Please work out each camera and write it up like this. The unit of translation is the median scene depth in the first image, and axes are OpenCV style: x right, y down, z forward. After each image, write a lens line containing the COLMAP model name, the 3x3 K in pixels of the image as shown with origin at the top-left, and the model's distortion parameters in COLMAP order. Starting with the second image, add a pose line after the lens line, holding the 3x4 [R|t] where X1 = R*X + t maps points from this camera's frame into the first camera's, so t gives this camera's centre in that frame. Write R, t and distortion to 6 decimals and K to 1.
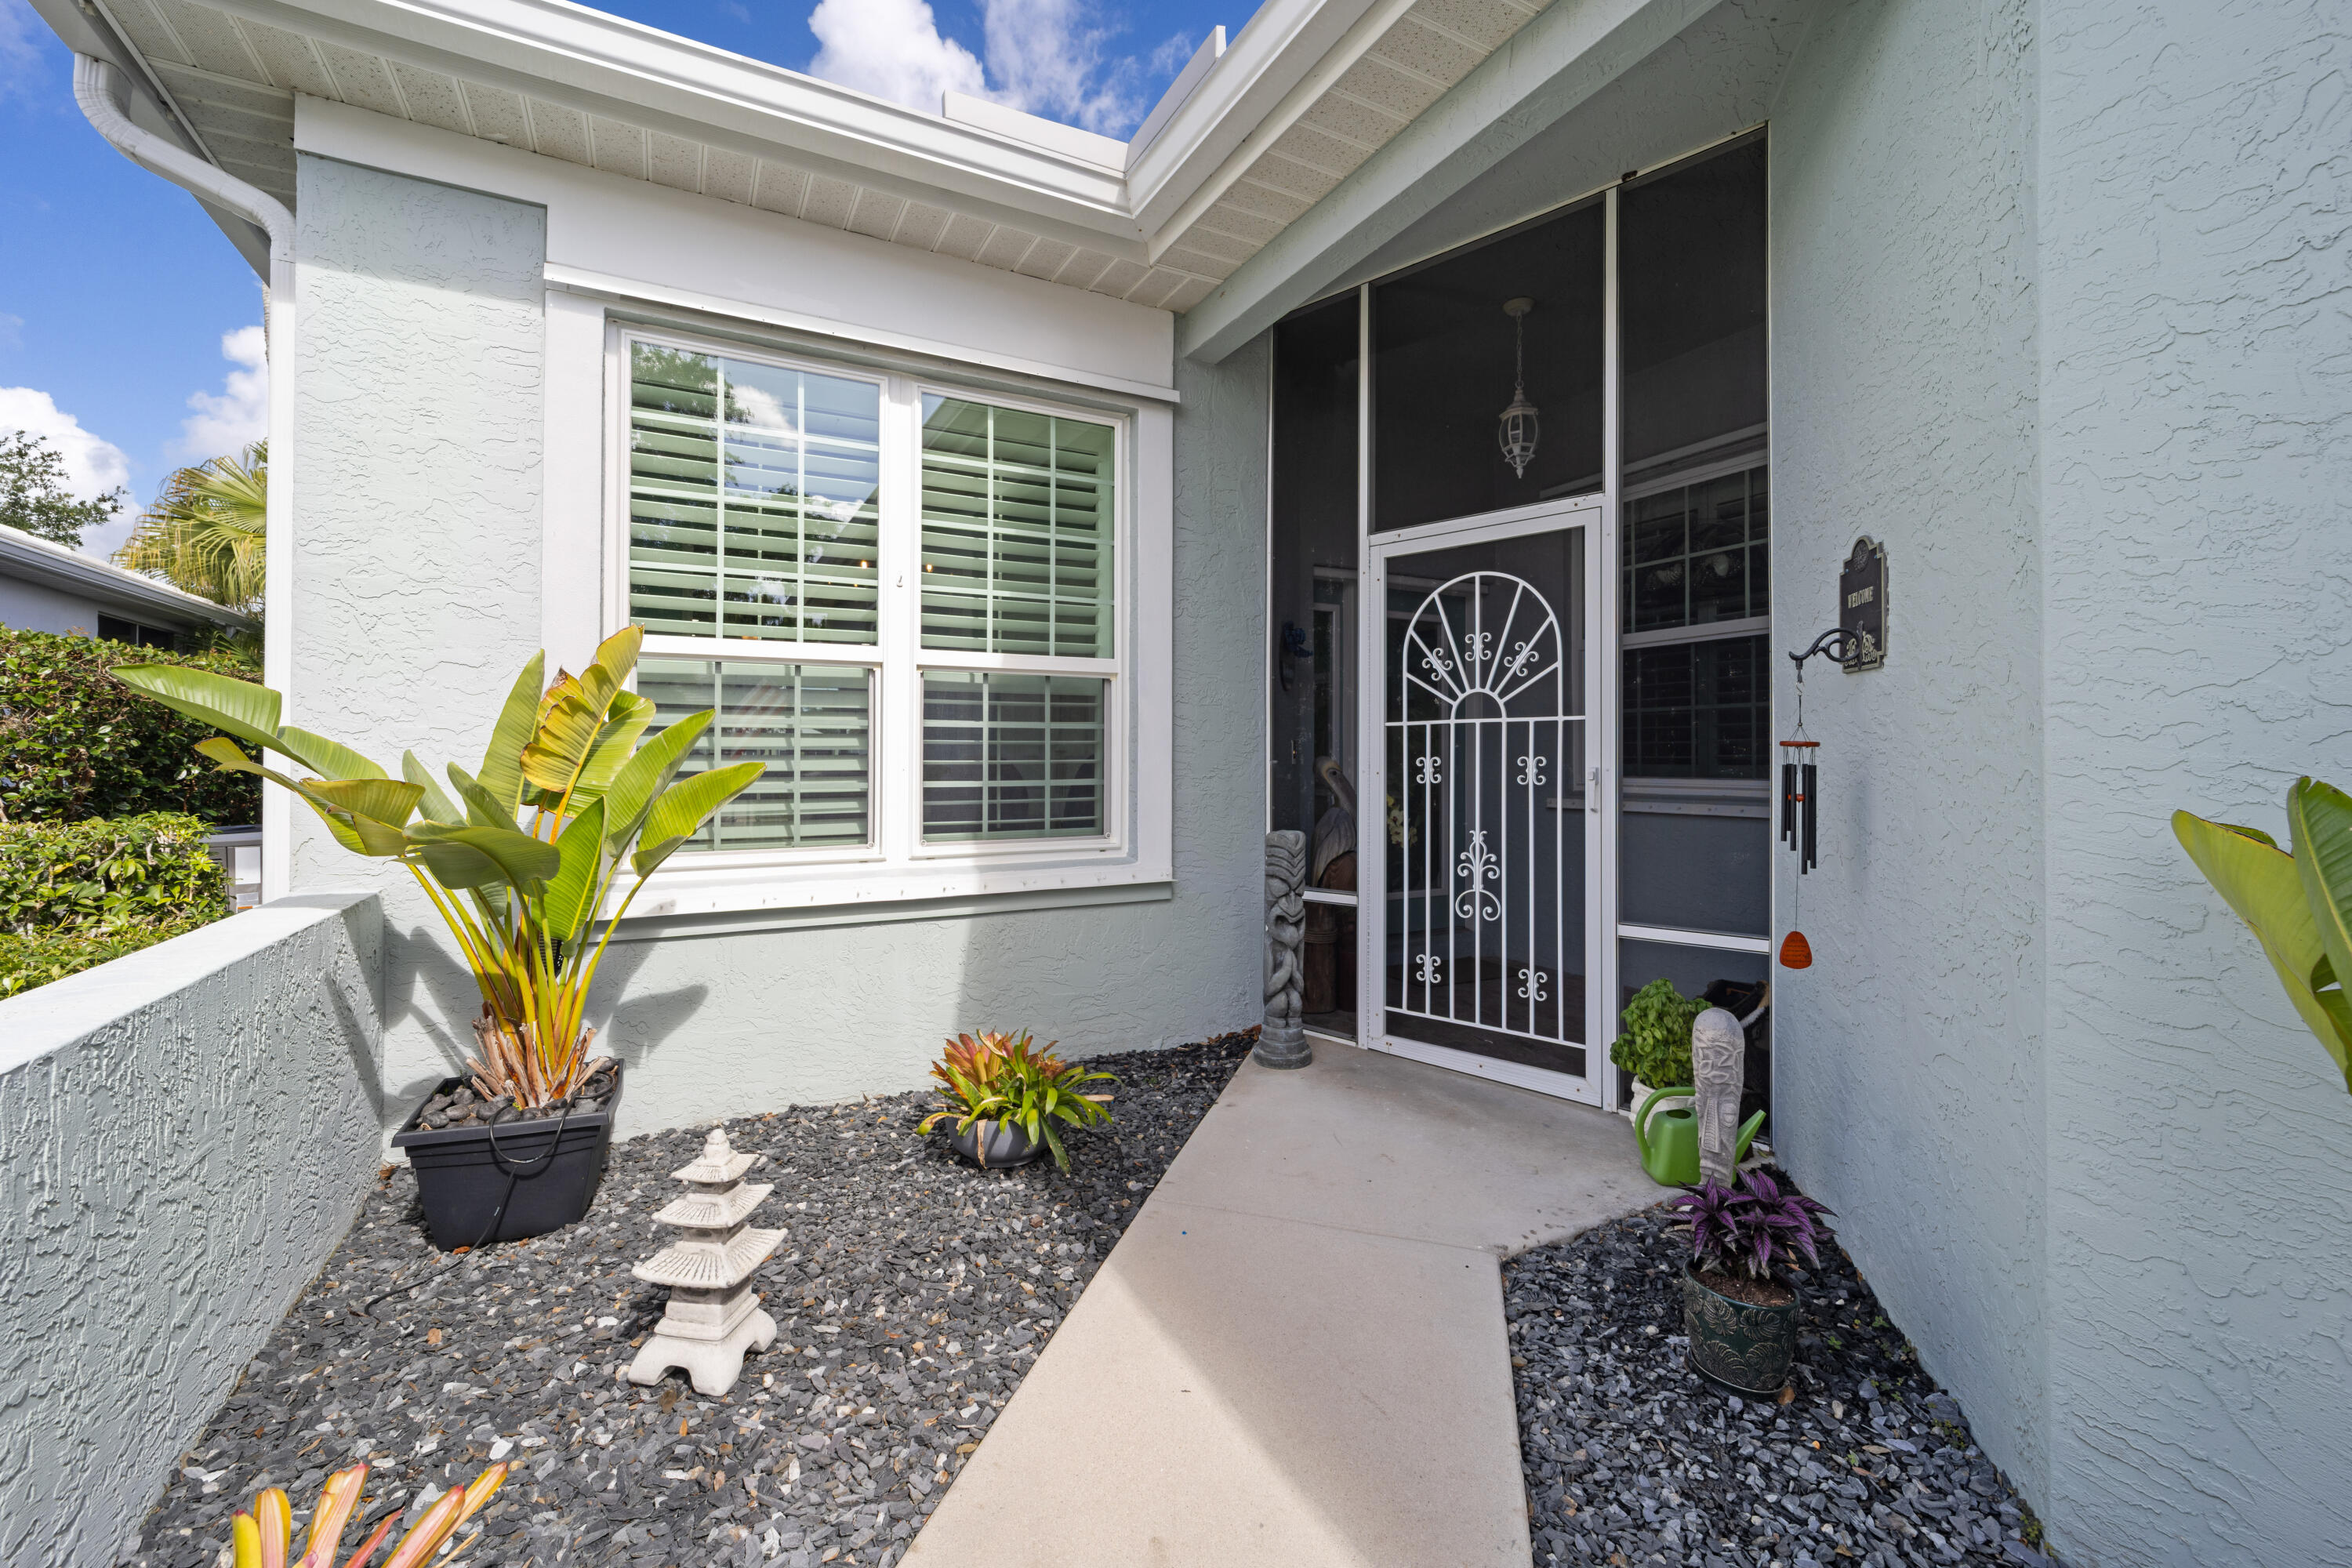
lens RADIAL K [[962.5, 0, 1169.8], [0, 962.5, 756.4], [0, 0, 1]] dist [0.000224, 0.000073]
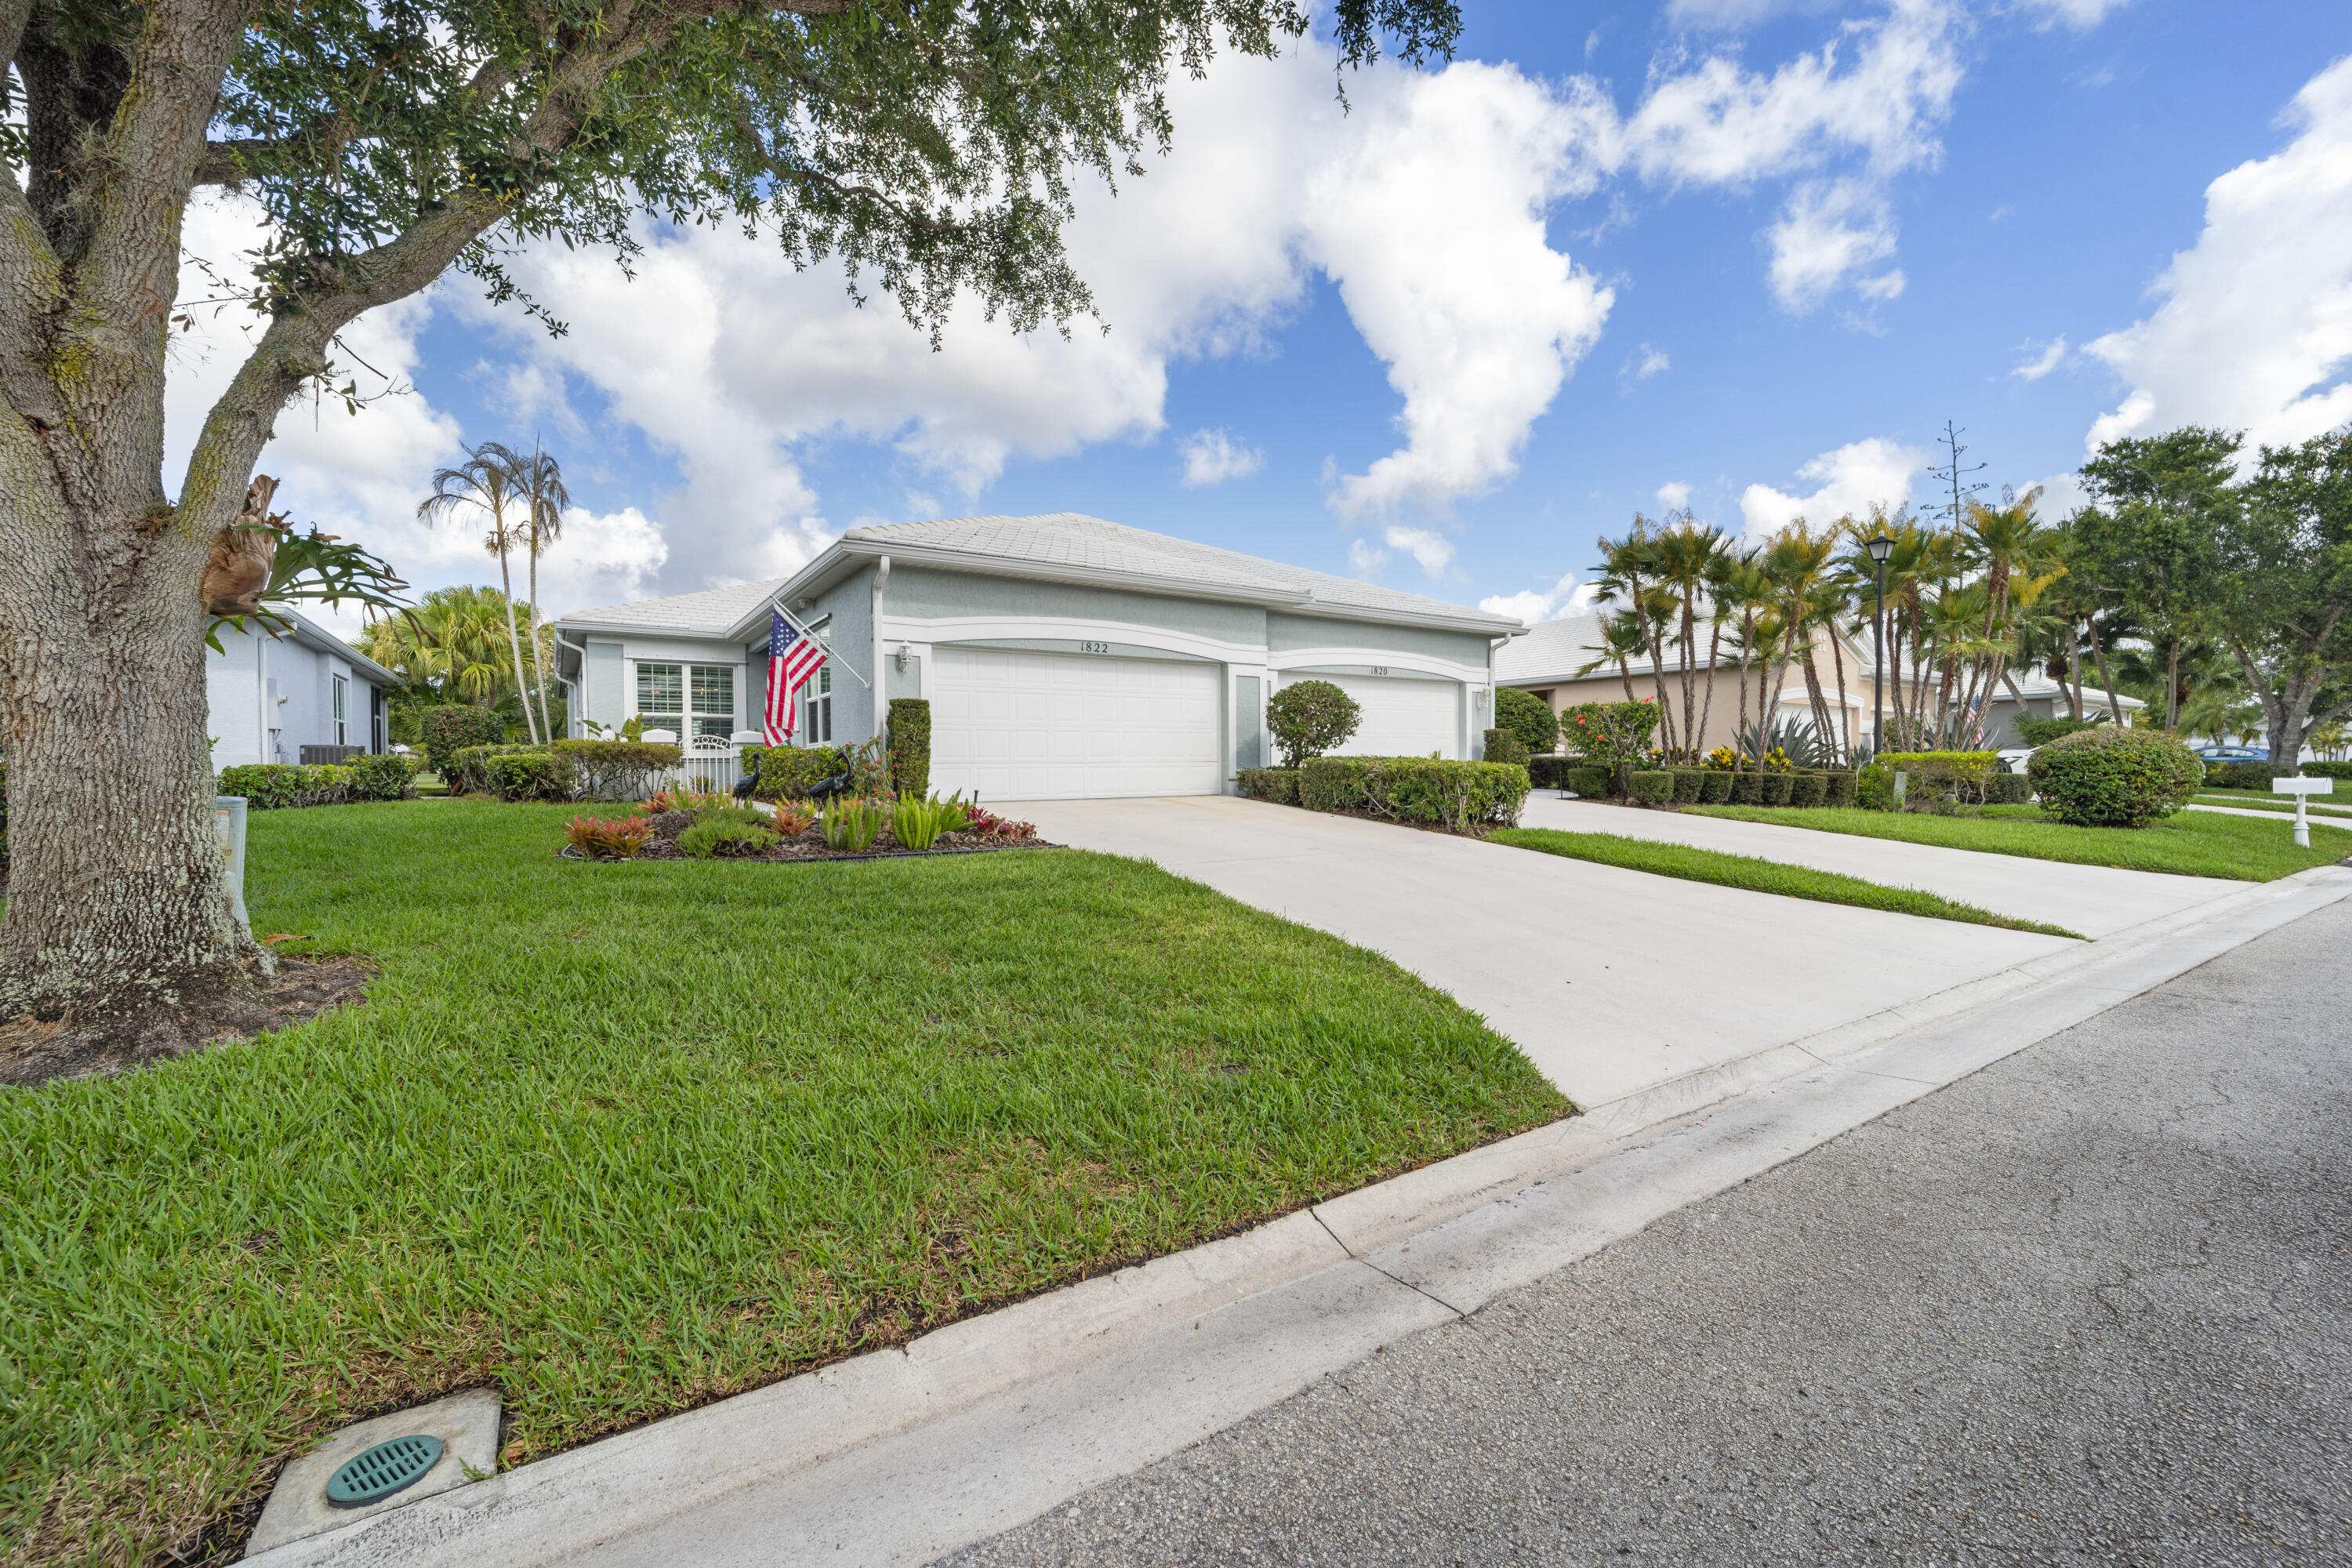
lens RADIAL K [[952.3, 0, 1176.0], [0, 952.3, 784.0], [0, 0, 1]] dist [0.001199, 0.000038]
pose [[0.996048, -0.005732, 0.088630, 1.832227], [0.003610, 0.999704, 0.024079, 0.154427], [-0.088742, -0.023664, 0.995774, -4.241111]]
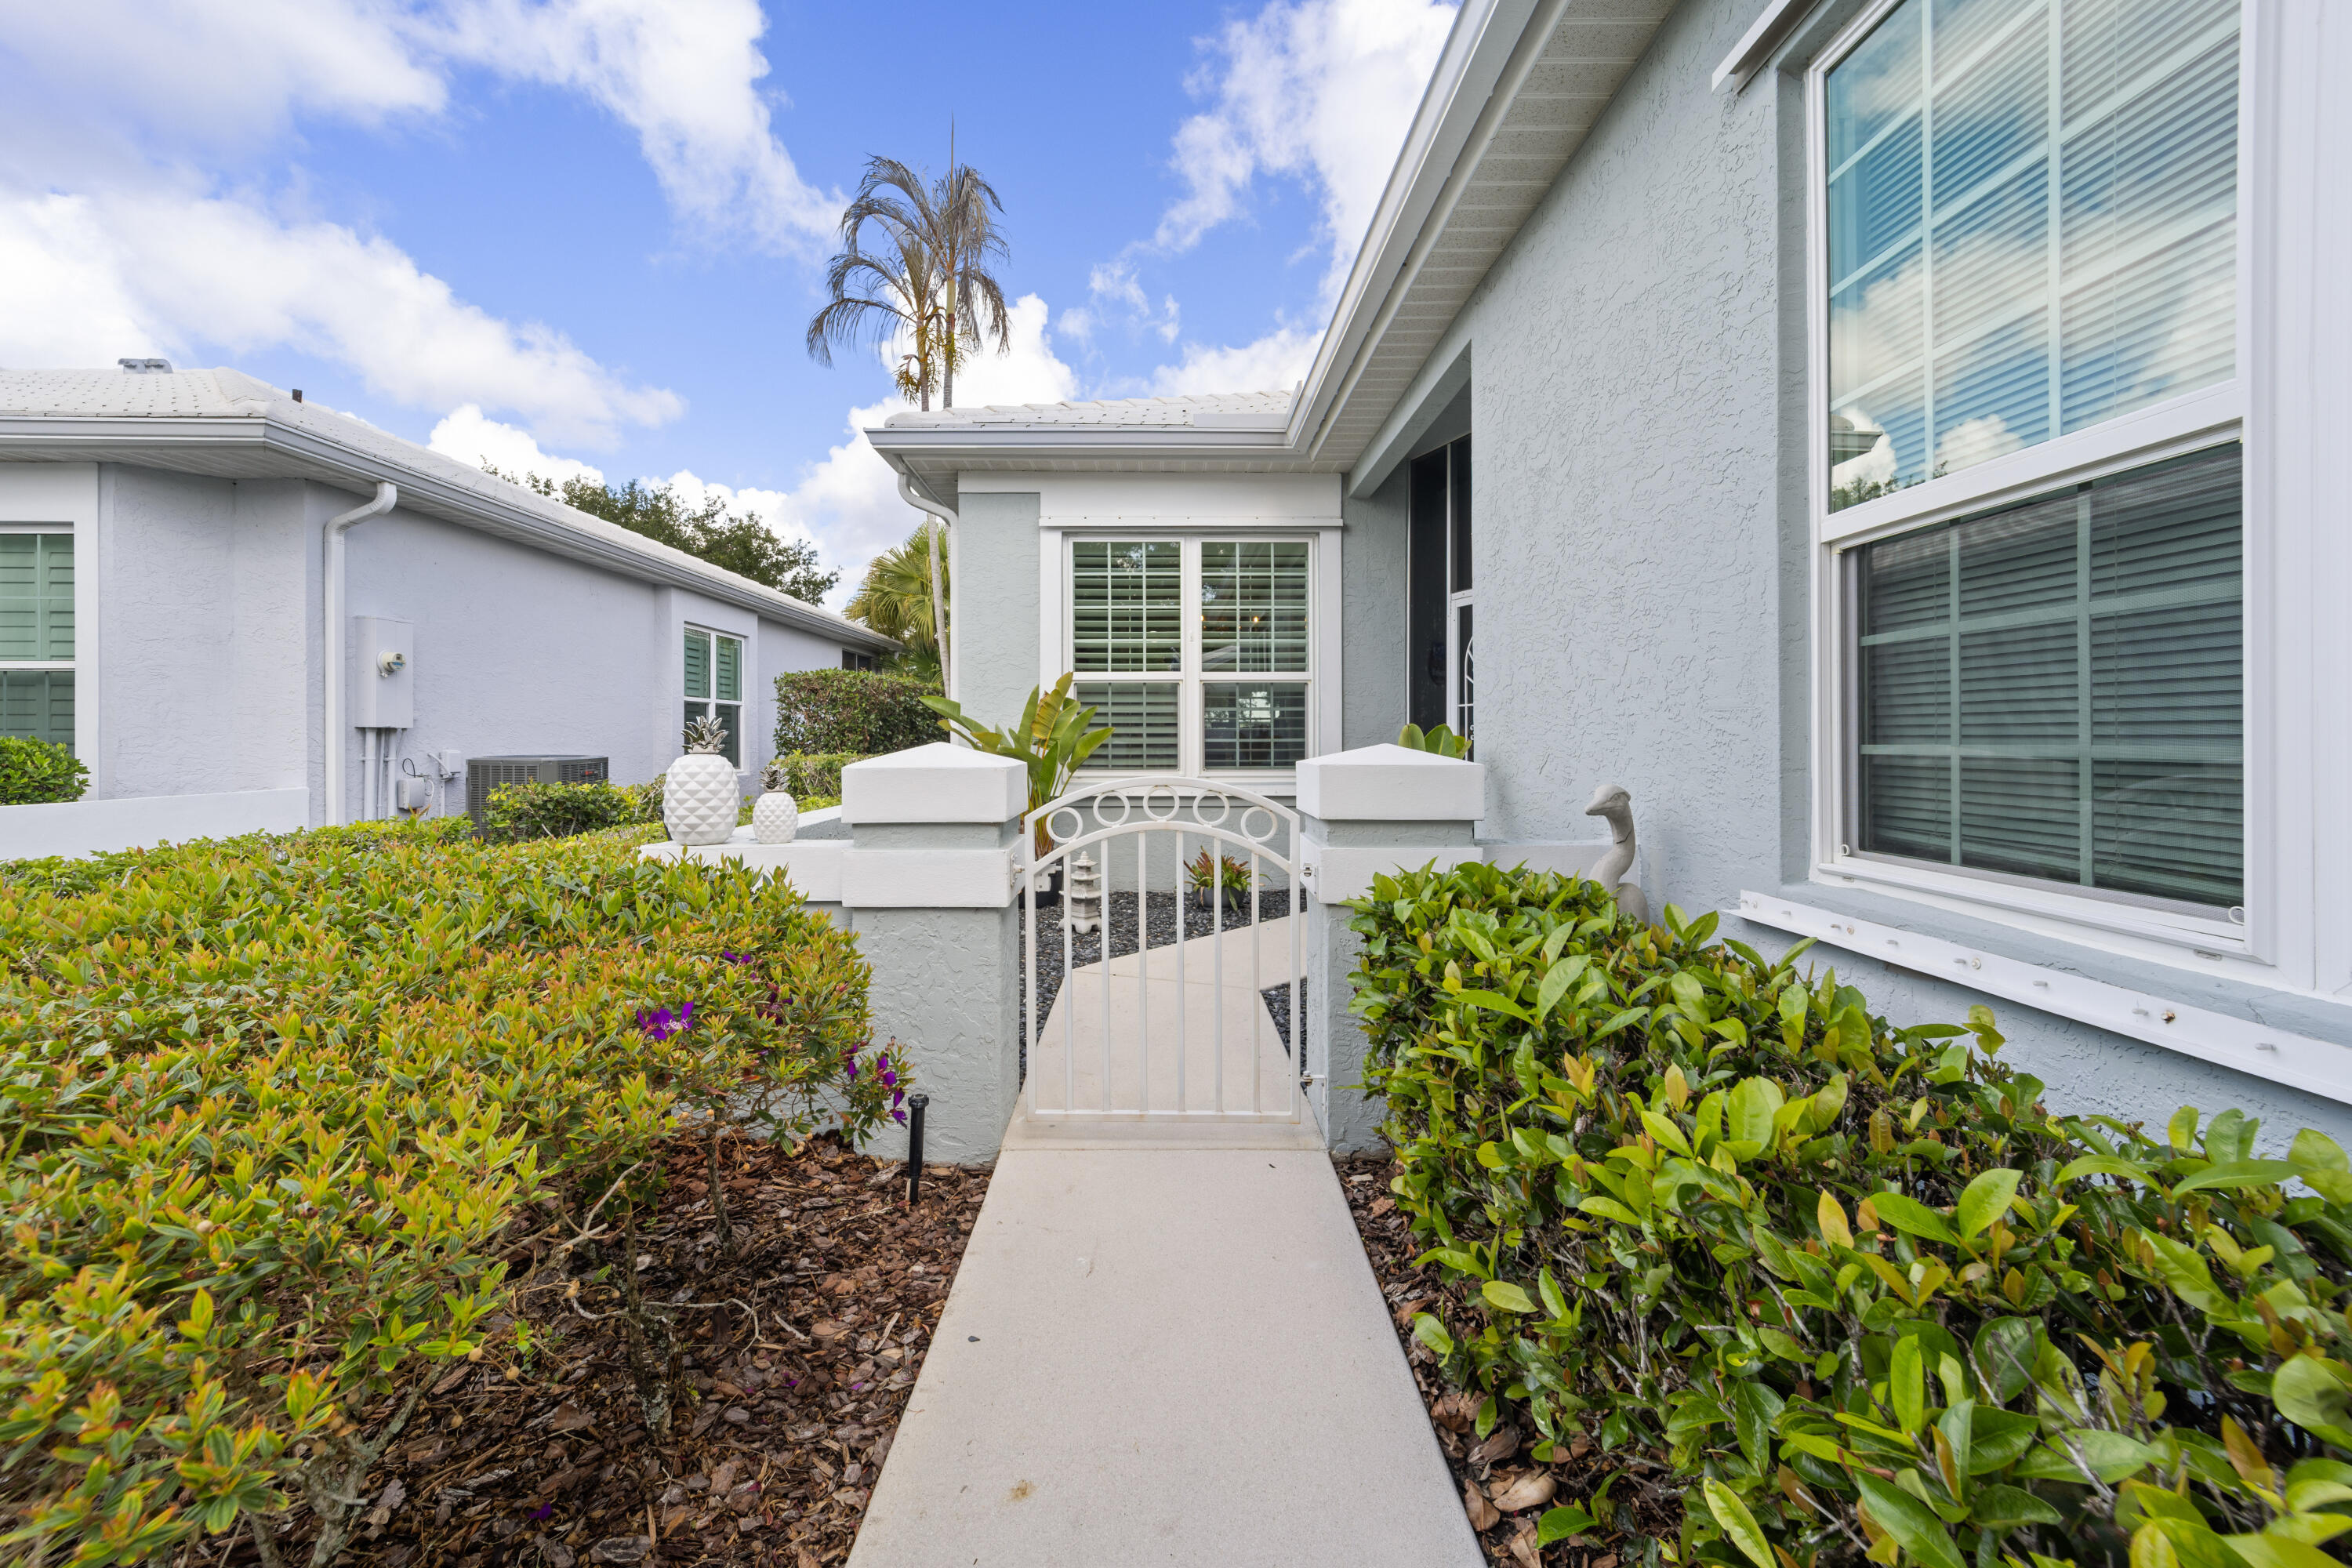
lens RADIAL K [[991.2, 0, 1176.0], [0, 991.2, 735.2], [0, 0, 1]] dist [-0.000109, -0.000007]
pose [[0.892998, -0.001303, -0.450059, 0.568091], [0.004370, 0.999974, 0.005777, 0.006120], [0.450040, -0.007126, 0.892980, -0.783544]]
